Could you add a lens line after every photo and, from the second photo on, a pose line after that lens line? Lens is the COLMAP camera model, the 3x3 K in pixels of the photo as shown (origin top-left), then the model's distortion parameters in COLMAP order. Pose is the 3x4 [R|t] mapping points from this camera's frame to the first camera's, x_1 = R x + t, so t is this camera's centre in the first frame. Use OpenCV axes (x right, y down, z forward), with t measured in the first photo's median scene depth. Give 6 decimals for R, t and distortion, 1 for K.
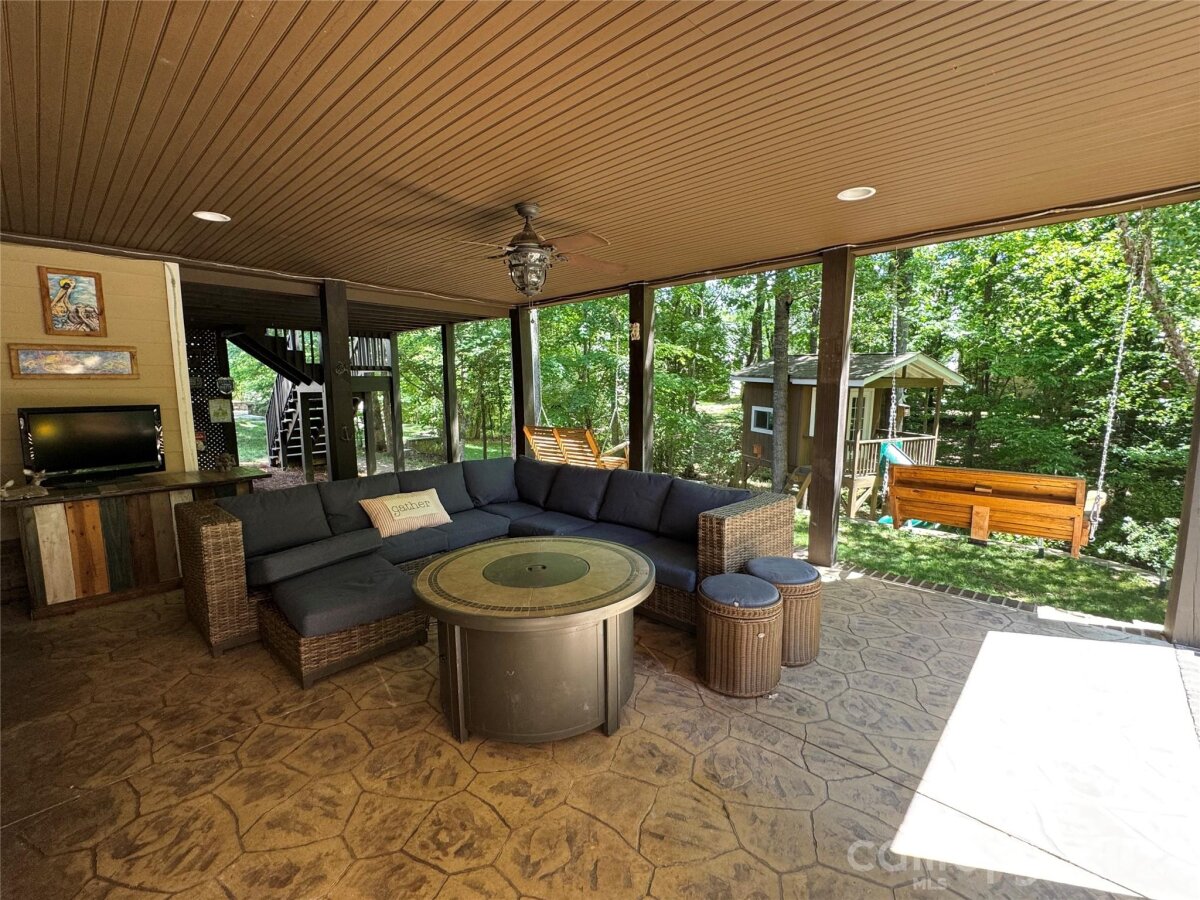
lens RADIAL K [[524.8, 0, 601.7], [0, 524.8, 447.5], [0, 0, 1]] dist [-0.002681, 0.000253]
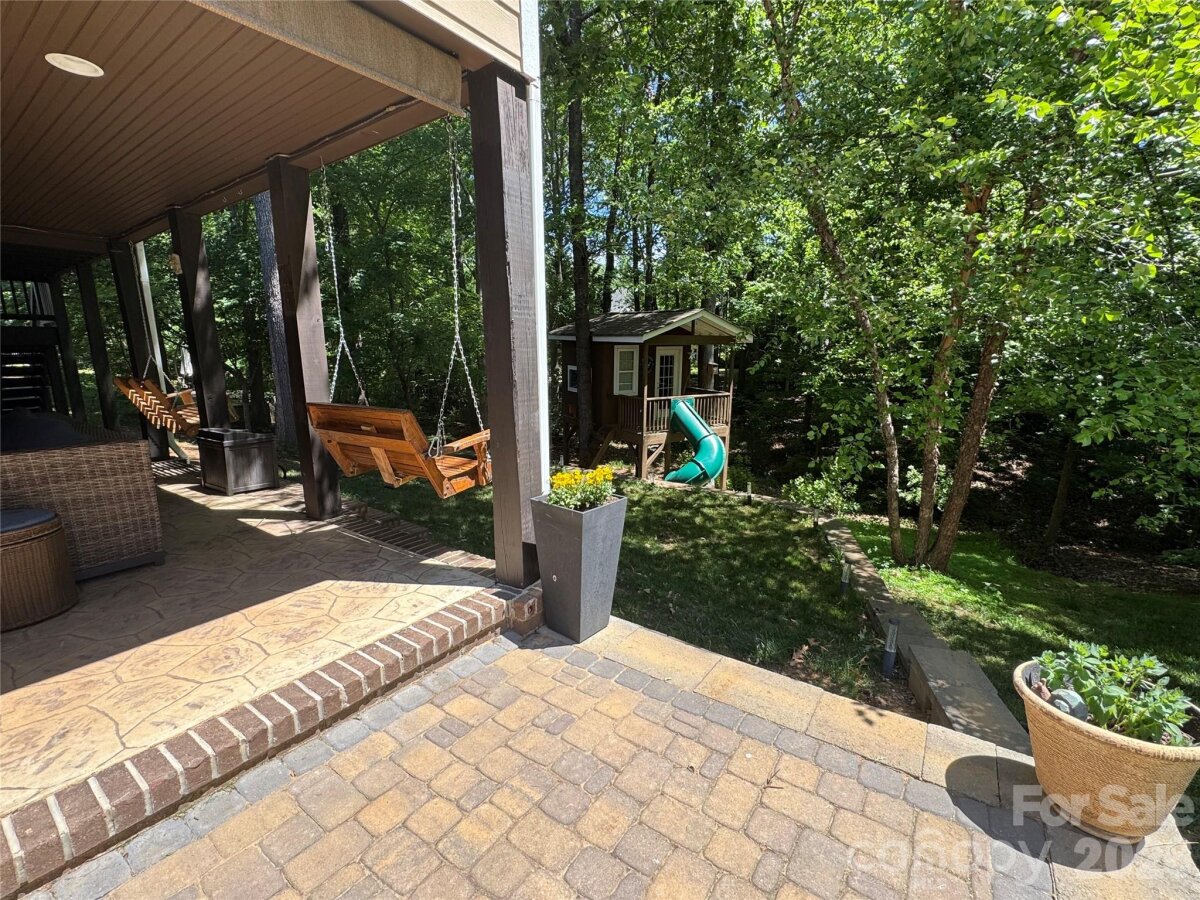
lens RADIAL K [[524.8, 0, 596.9], [0, 524.8, 455.9], [0, 0, 1]] dist [-0.002681, 0.000253]
pose [[0.991721, -0.028698, 0.125161, 0.407242], [0.018797, 0.996651, 0.079580, 0.024873], [-0.127025, -0.076568, 0.988940, 0.014822]]
